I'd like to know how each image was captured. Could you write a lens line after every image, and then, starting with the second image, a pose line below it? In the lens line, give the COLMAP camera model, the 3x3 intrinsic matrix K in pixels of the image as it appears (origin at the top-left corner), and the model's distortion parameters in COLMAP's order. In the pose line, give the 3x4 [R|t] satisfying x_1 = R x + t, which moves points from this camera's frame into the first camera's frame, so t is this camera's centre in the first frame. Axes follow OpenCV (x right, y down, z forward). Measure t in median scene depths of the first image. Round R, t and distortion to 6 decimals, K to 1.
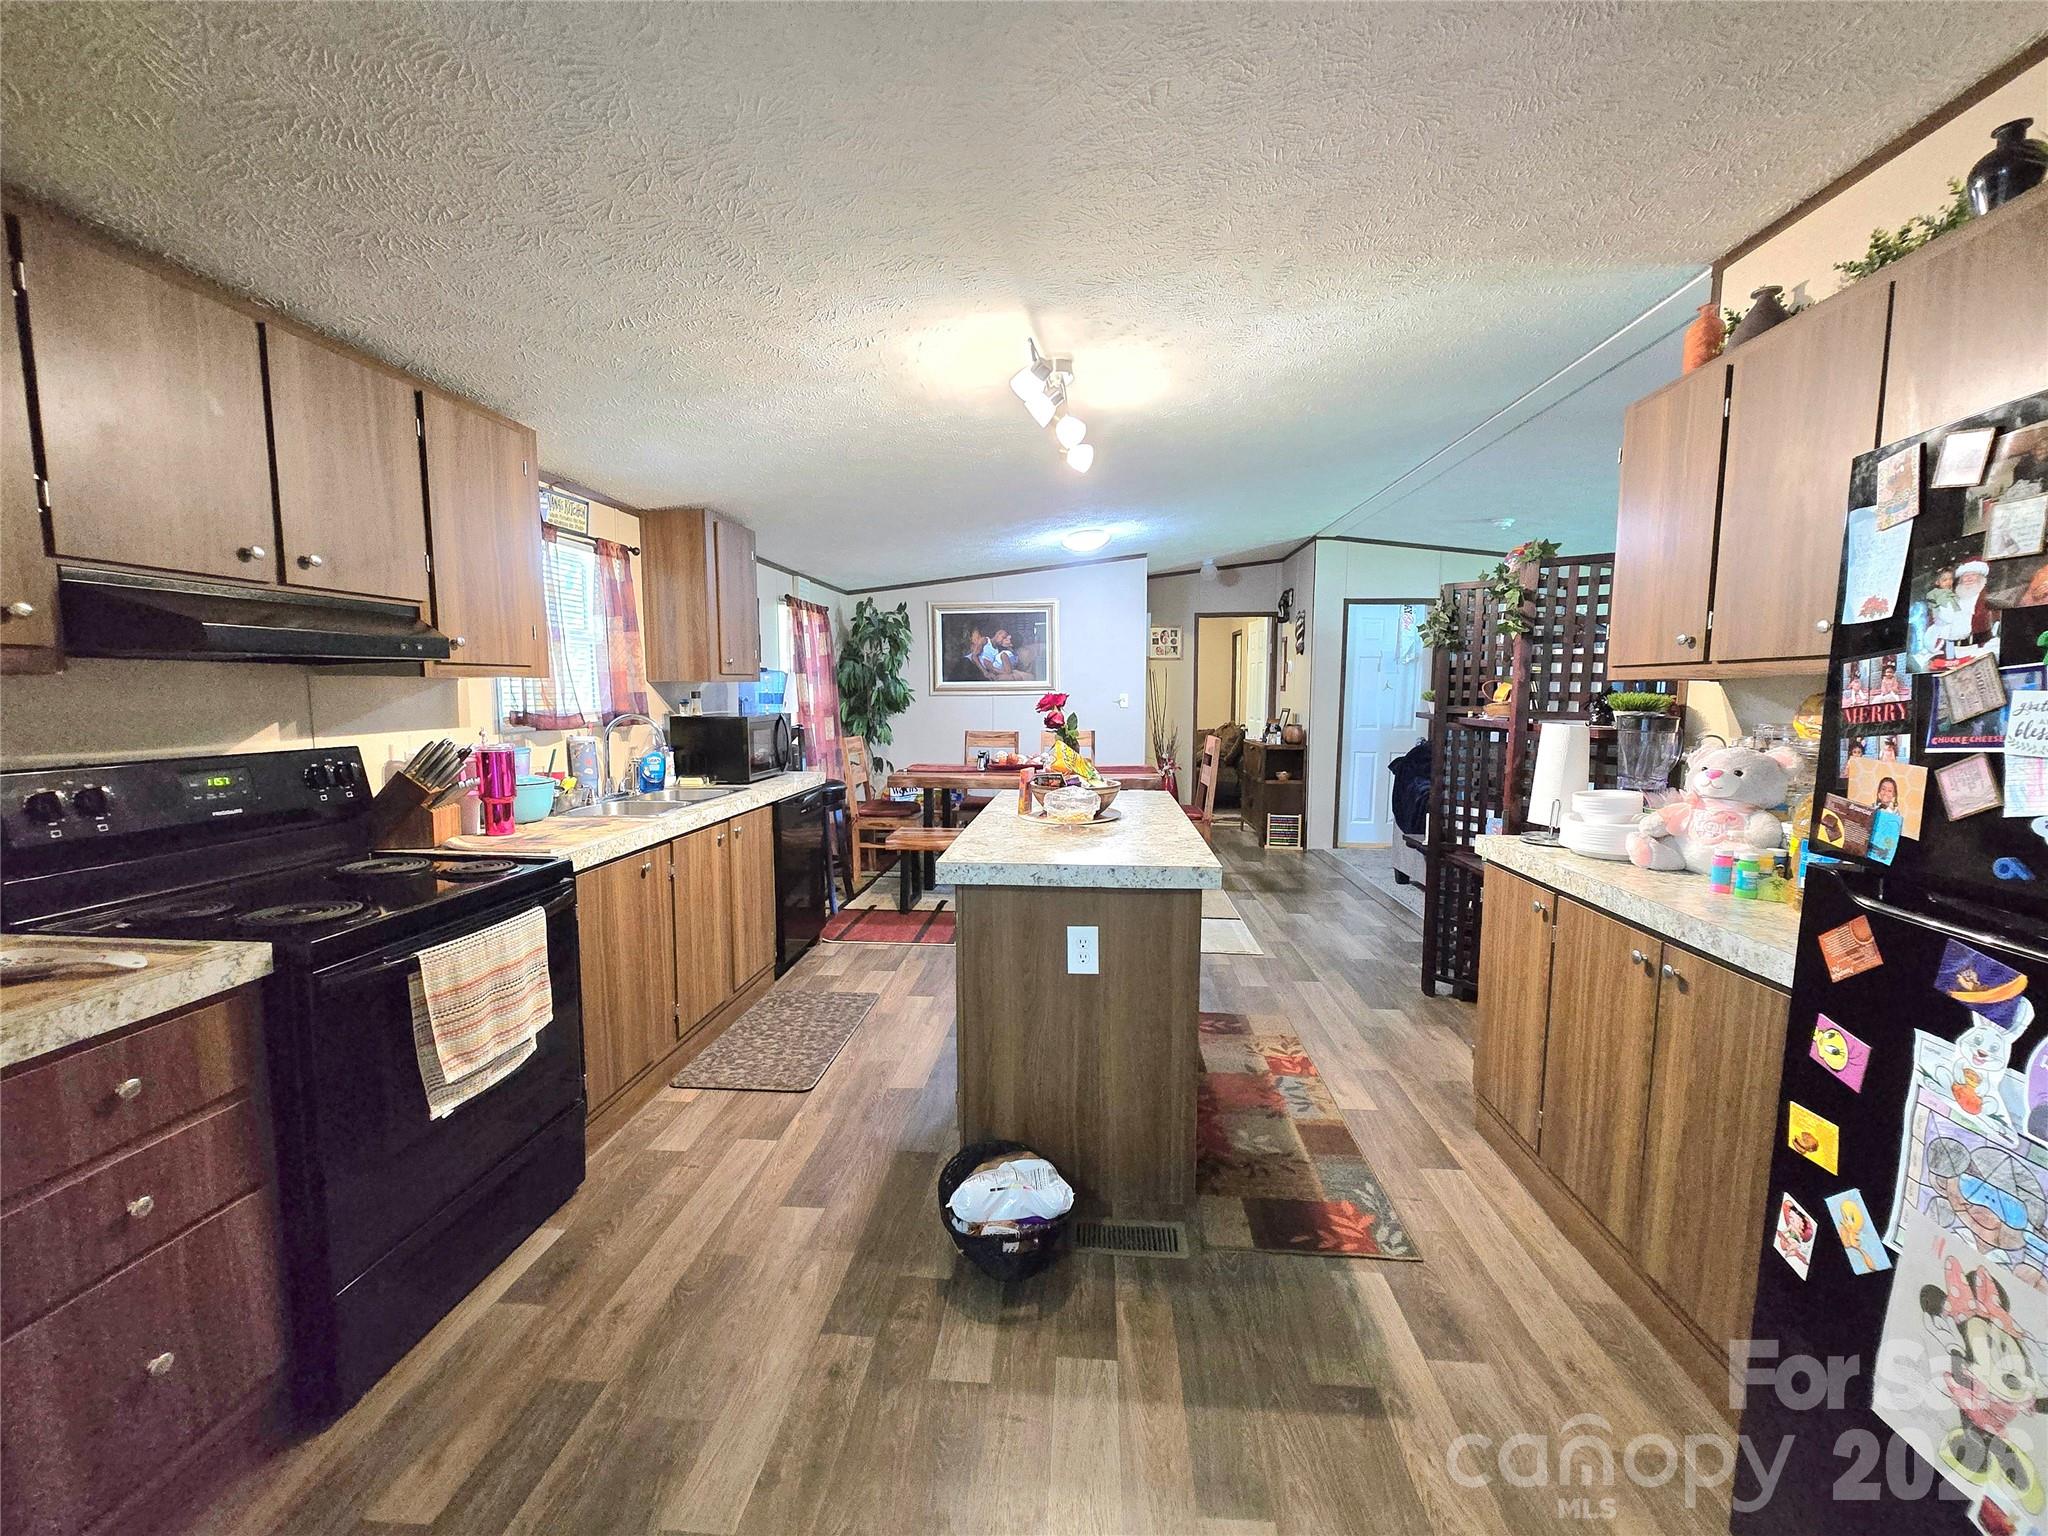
lens RADIAL K [[842.7, 0, 1028.9], [0, 842.7, 770.4], [0, 0, 1]] dist [-0.000761, 0.000330]
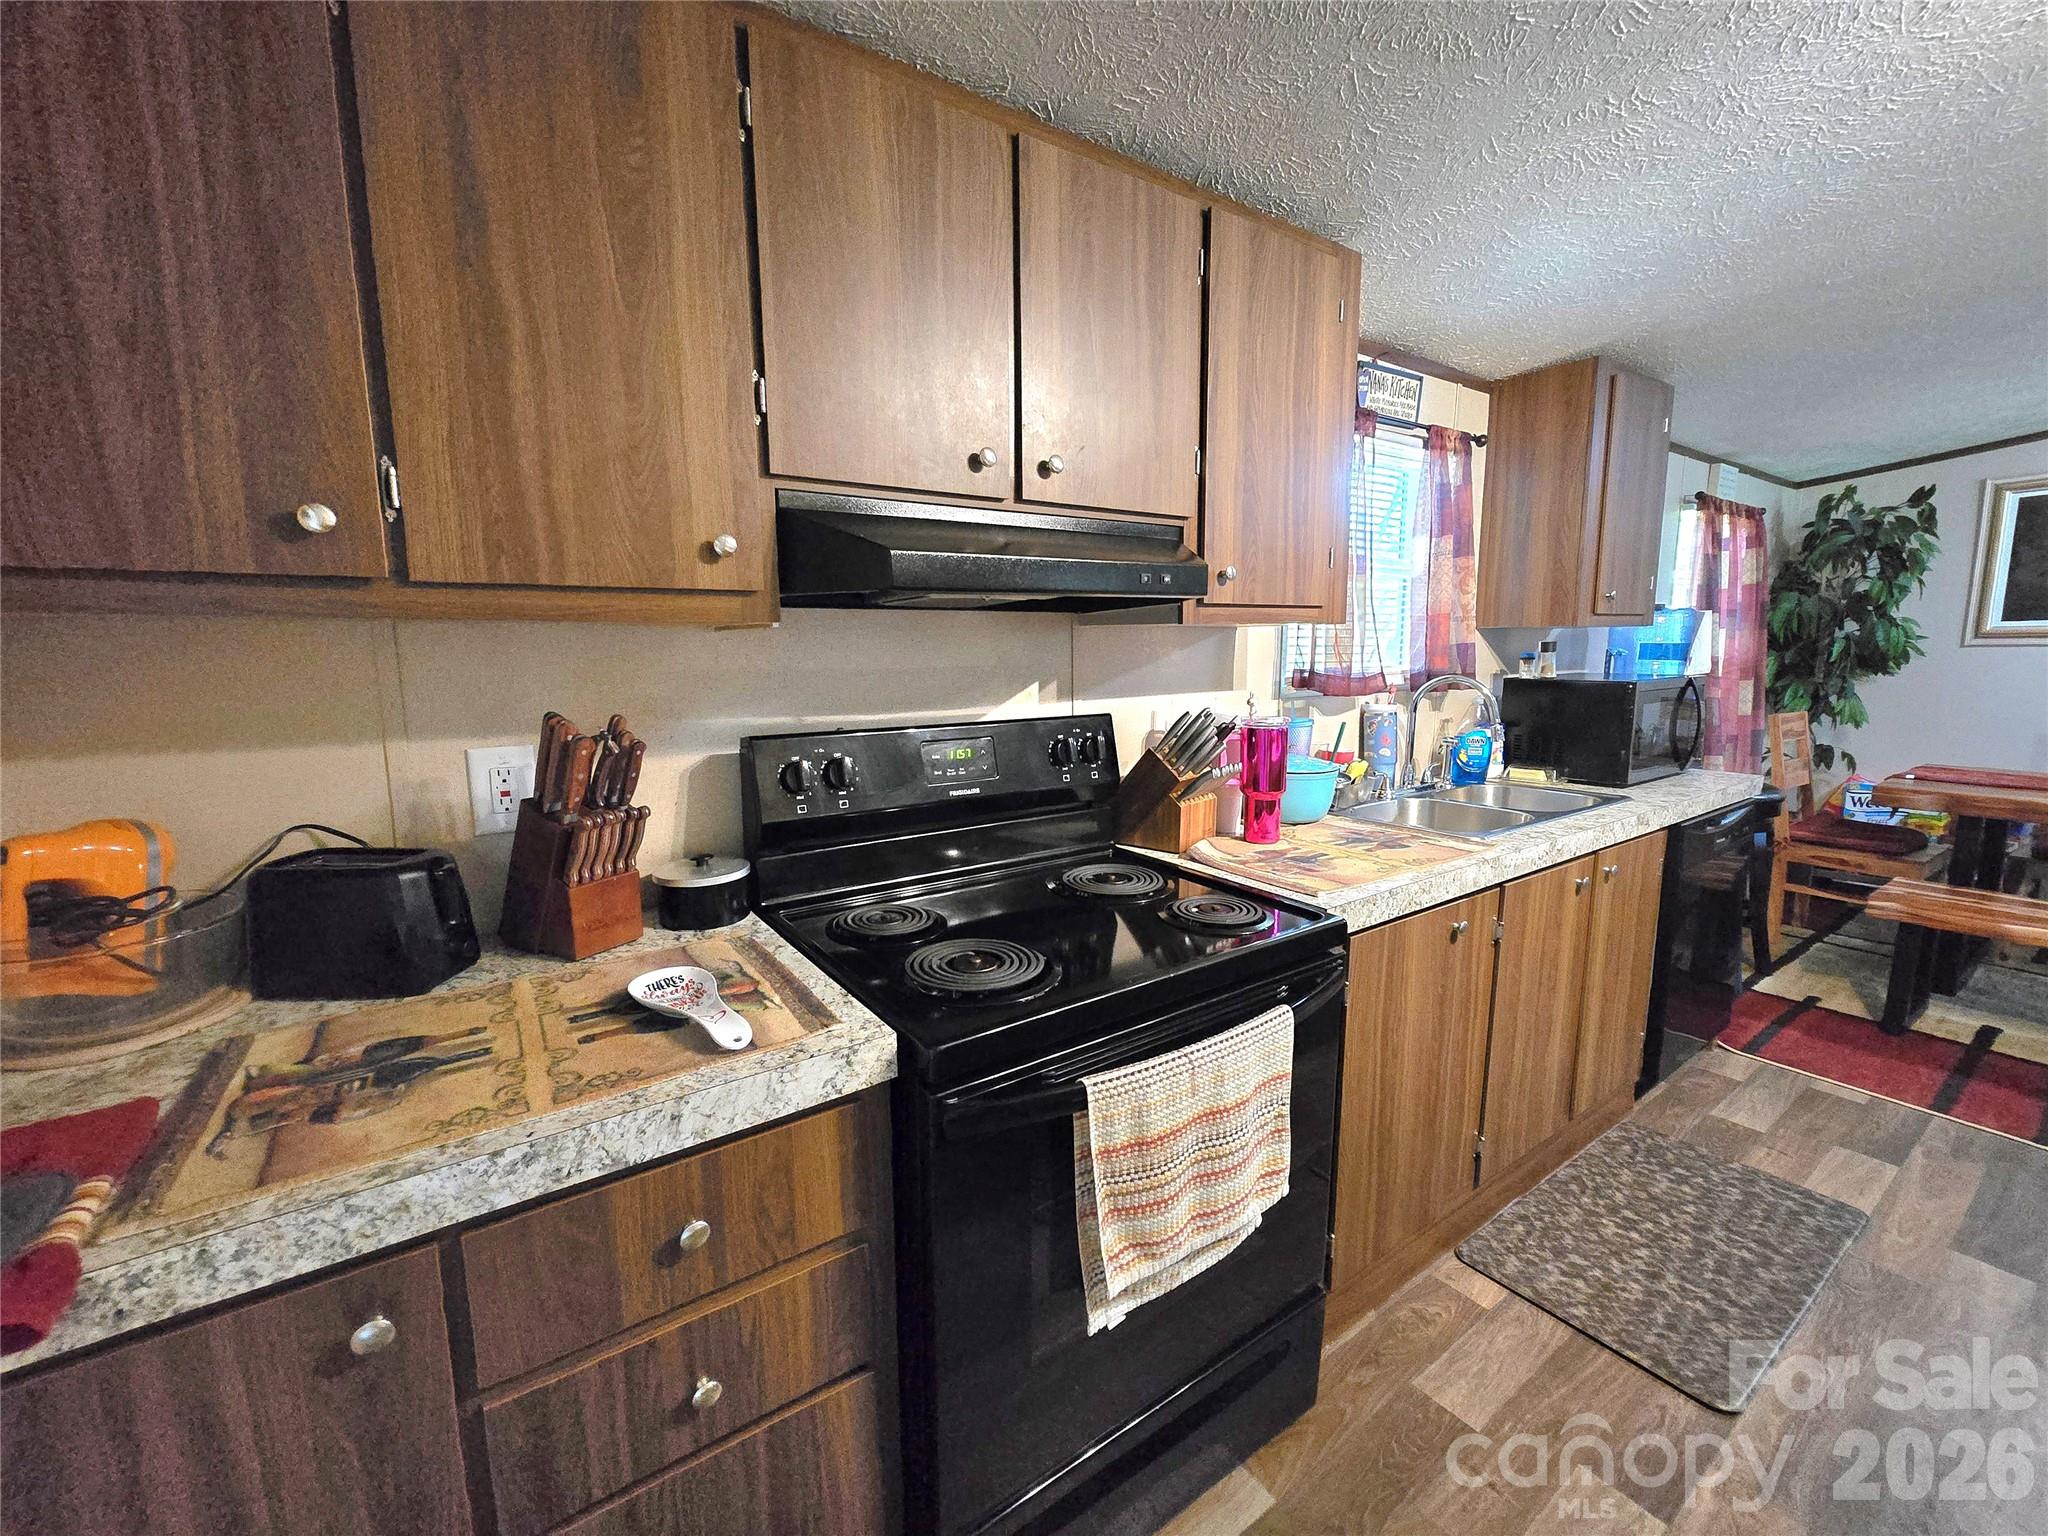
lens RADIAL K [[829.2, 0, 1014.9], [0, 829.2, 769.9], [0, 0, 1]] dist [-0.008328, 0.000764]
pose [[0.622242, 0.110056, -0.775050, -0.174740], [-0.064296, 0.993908, 0.089514, -0.029640], [0.780180, -0.005867, 0.625528, 0.320084]]
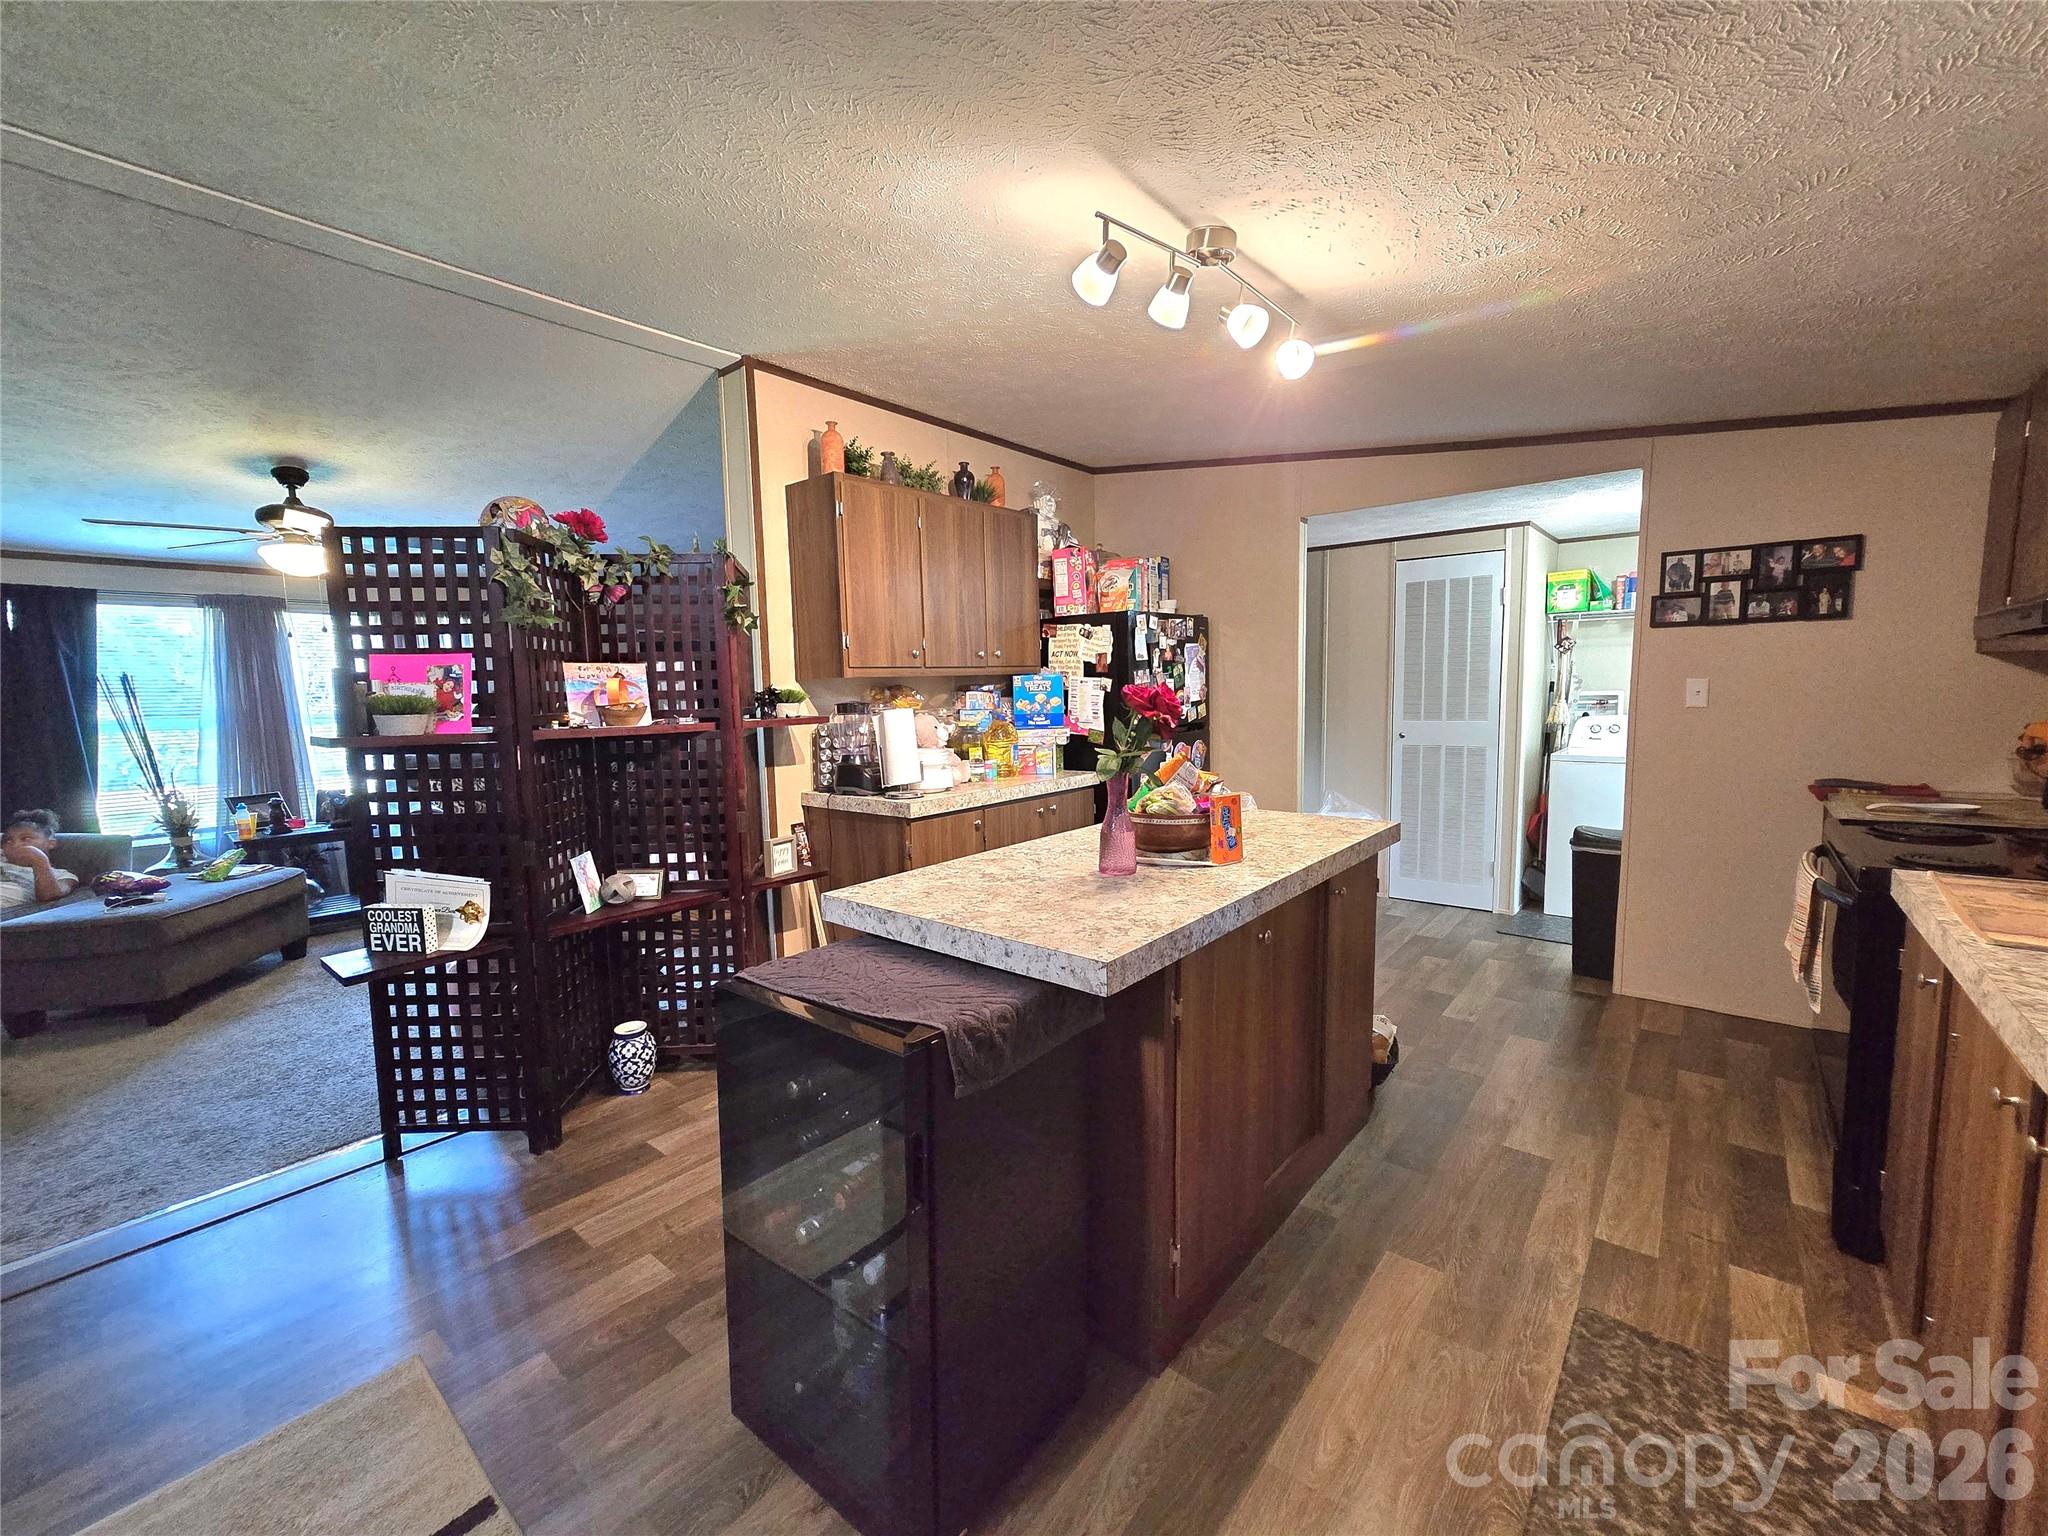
lens RADIAL K [[842.7, 0, 1028.9], [0, 842.7, 770.4], [0, 0, 1]] dist [-0.000761, 0.000330]
pose [[-0.820548, -0.044056, 0.569878, -0.245379], [0.074829, 0.980164, 0.183518, -0.150114], [-0.566659, 0.193229, -0.800975, 1.548614]]
